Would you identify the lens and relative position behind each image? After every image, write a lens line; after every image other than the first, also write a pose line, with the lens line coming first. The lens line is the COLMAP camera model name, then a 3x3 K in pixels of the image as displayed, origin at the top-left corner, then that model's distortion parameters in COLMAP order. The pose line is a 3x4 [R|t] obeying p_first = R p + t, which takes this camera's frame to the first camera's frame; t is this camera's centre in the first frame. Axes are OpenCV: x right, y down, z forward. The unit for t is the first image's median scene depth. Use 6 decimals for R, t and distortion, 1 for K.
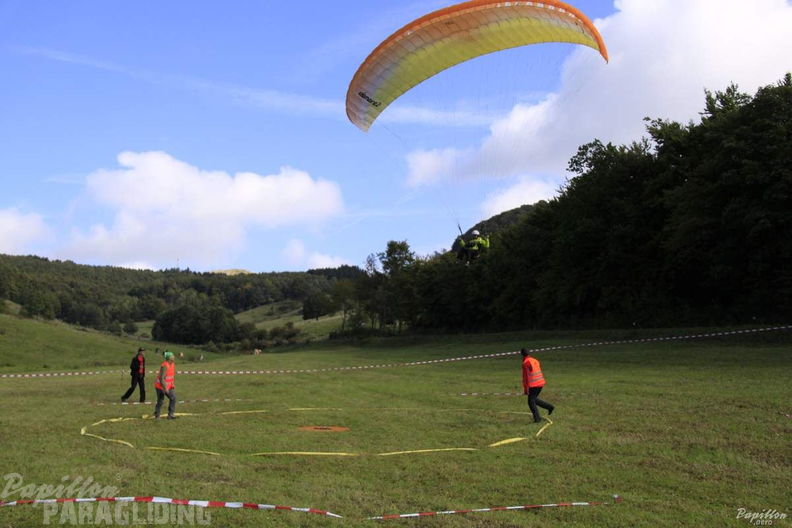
lens RADIAL K [[889.8, 0, 399.4], [0, 889.8, 262.8], [0, 0, 1]] dist [-0.070631, 0.310276]
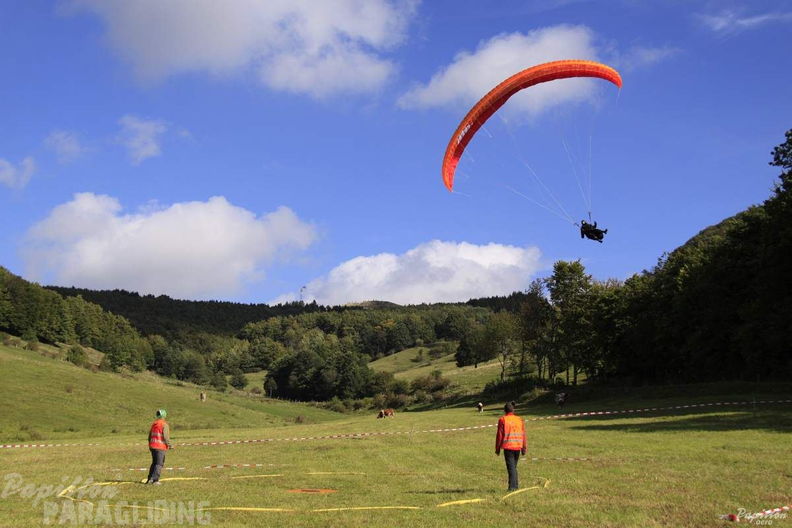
lens RADIAL K [[1281.3, 0, 388.1], [0, 1281.3, 252.0], [0, 0, 1]] dist [0.127938, 1.527334]
pose [[0.977673, -0.030662, -0.207884, 0.063651], [0.025864, 0.999334, -0.025760, -0.007075], [0.208536, 0.019808, 0.977814, -0.079836]]
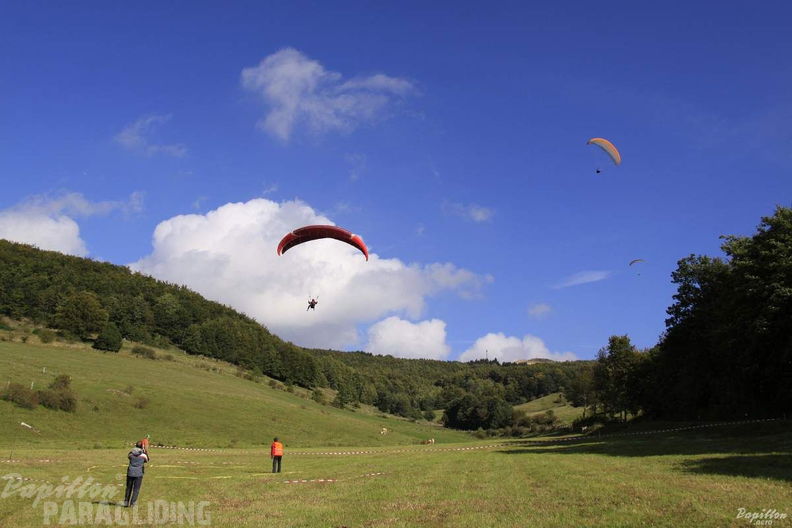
lens RADIAL K [[1104.0, 0, 415.6], [0, 1104.0, 239.9], [0, 0, 1]] dist [-0.087069, 0.826952]
pose [[0.897768, -0.062890, -0.435956, 0.309858], [0.028558, 0.995983, -0.084868, -0.030566], [0.439542, 0.063742, 0.895957, -0.288474]]
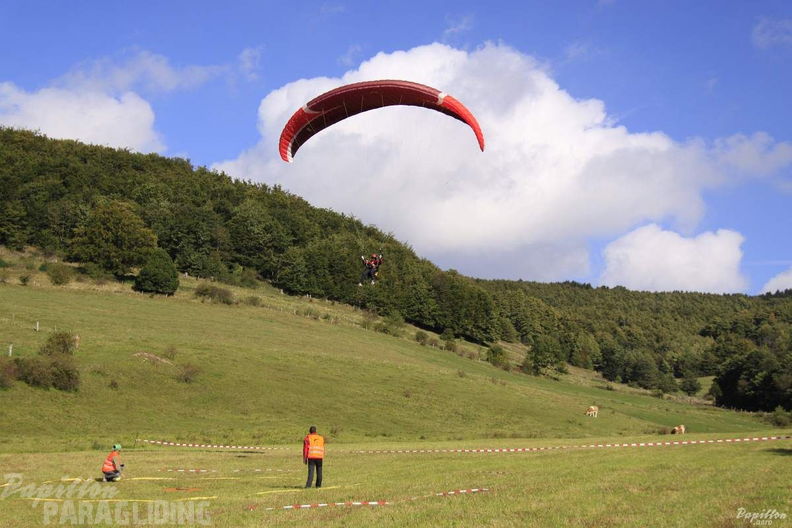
lens RADIAL K [[1650.8, 0, 382.1], [0, 1650.8, 246.9], [0, 0, 1]] dist [0.386167, 2.385228]
pose [[0.767561, -0.064425, -0.637730, 0.333684], [0.063384, 0.997688, -0.024501, -0.013921], [0.637834, -0.021616, 0.769870, -0.120308]]
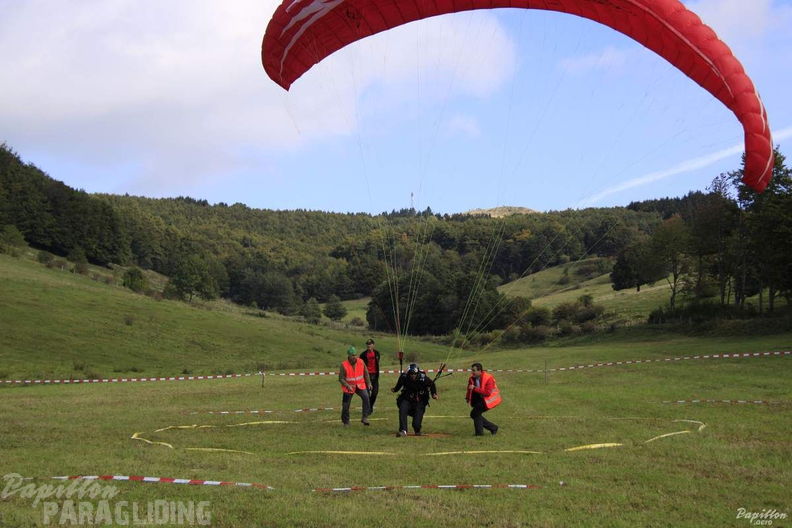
lens RADIAL K [[1676.0, 0, 386.9], [0, 1676.0, 239.0], [0, 0, 1]] dist [0.407844, 3.997881]
pose [[0.955992, -0.032267, -0.291614, 0.074452], [0.042764, 0.998644, 0.029692, -0.009104], [0.290261, -0.040856, 0.956075, -0.106500]]
